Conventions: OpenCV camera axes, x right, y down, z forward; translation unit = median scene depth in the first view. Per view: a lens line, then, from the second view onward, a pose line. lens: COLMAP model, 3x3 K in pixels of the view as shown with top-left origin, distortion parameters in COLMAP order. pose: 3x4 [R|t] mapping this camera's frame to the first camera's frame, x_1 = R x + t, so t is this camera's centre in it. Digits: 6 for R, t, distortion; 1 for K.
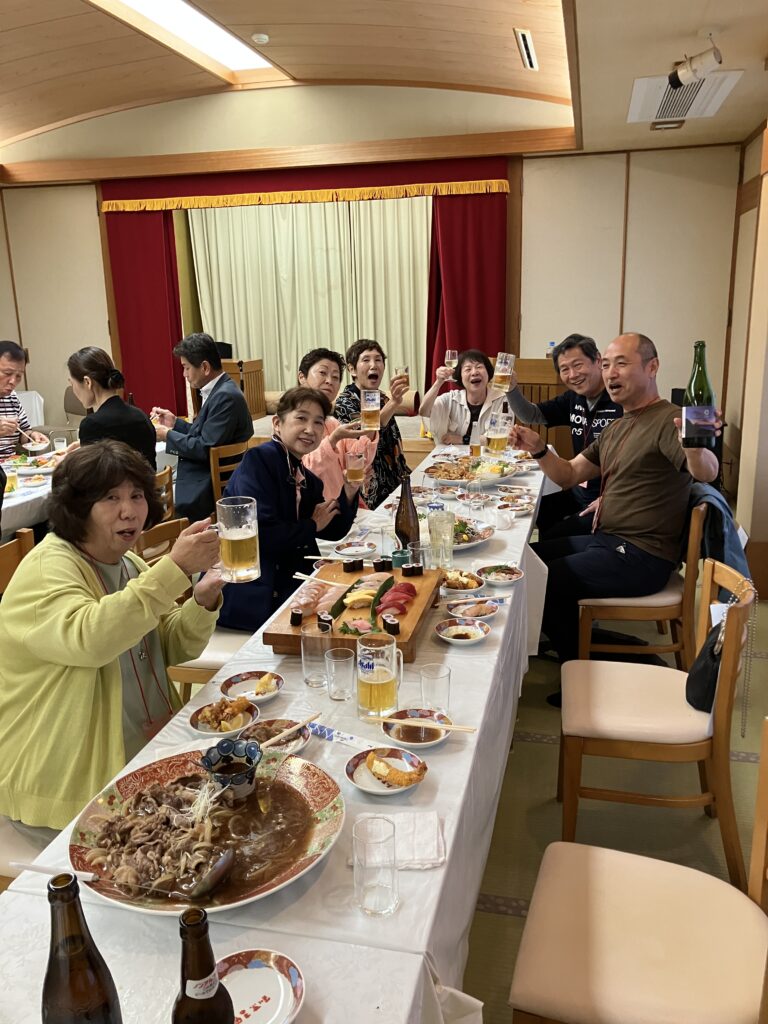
lens RADIAL K [[837.6, 0, 380.8], [0, 837.6, 510.6], [0, 0, 1]] dist [0.003592, 0.001660]
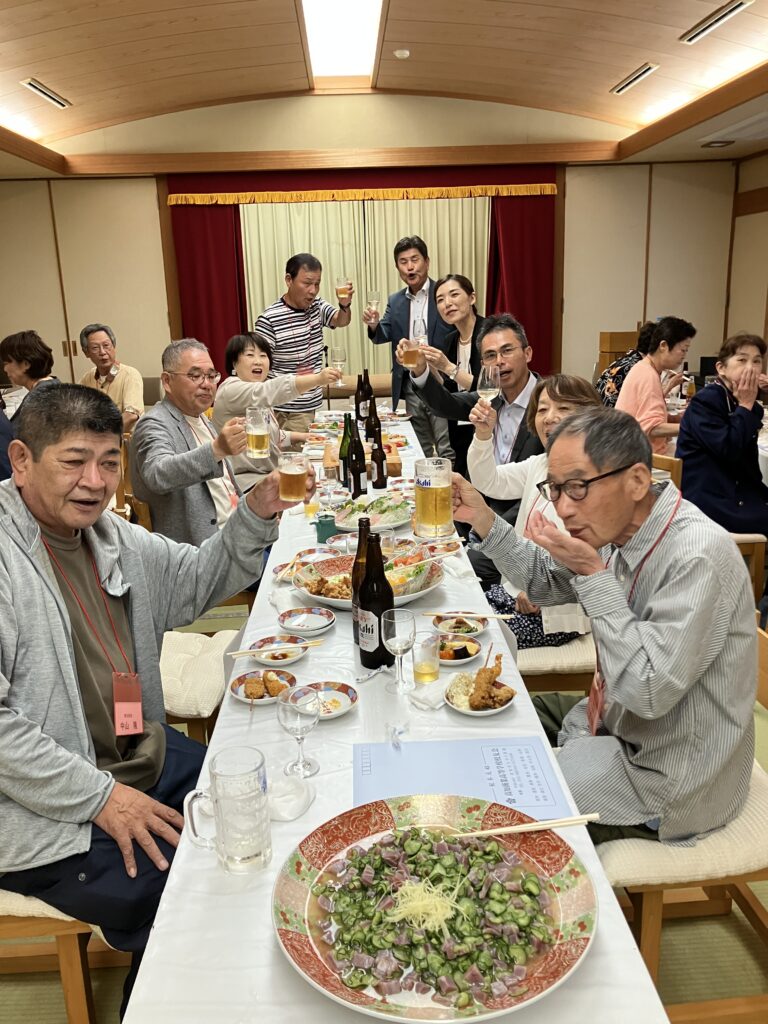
lens RADIAL K [[837.6, 0, 386.7], [0, 837.6, 512.3], [0, 0, 1]] dist [0.003592, 0.001660]
pose [[0.956256, -0.083772, 0.280281, -0.414542], [0.083144, 0.996437, 0.014151, 0.027590], [-0.280467, 0.009772, 0.959814, -0.057838]]
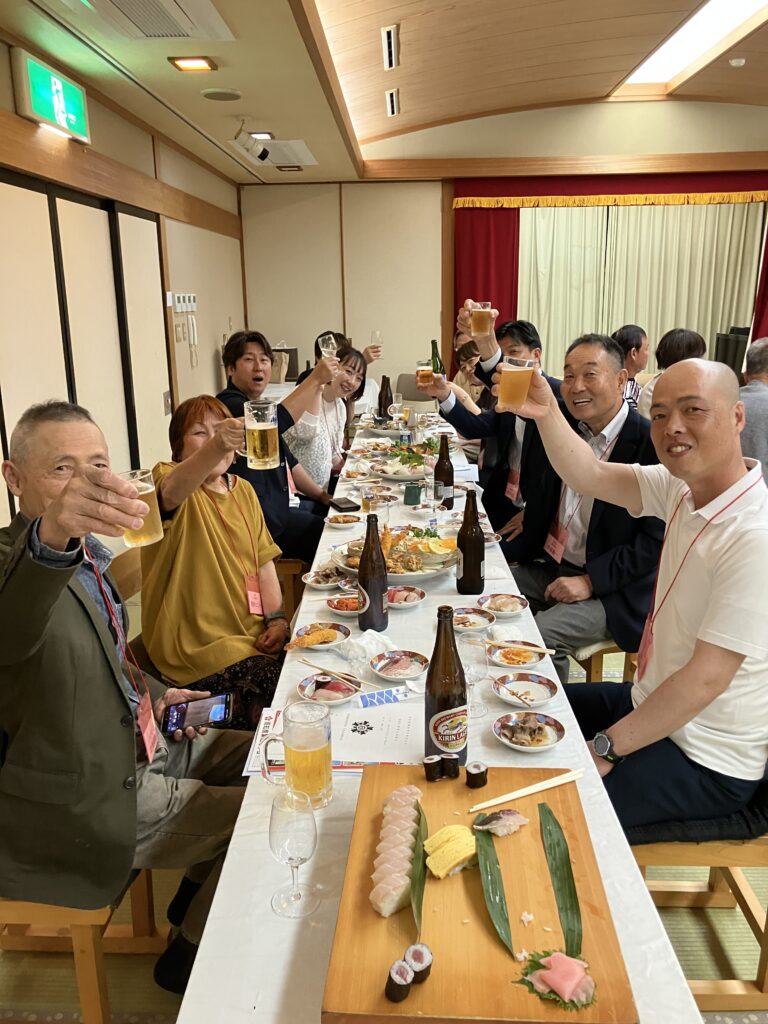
lens RADIAL K [[837.6, 0, 382.9], [0, 837.6, 512.1], [0, 0, 1]] dist [0.003592, 0.001660]
pose [[0.974298, -0.049817, 0.219685, -0.704828], [0.050224, 0.998731, 0.003733, 0.021352], [-0.219592, 0.007396, 0.975564, -0.013177]]
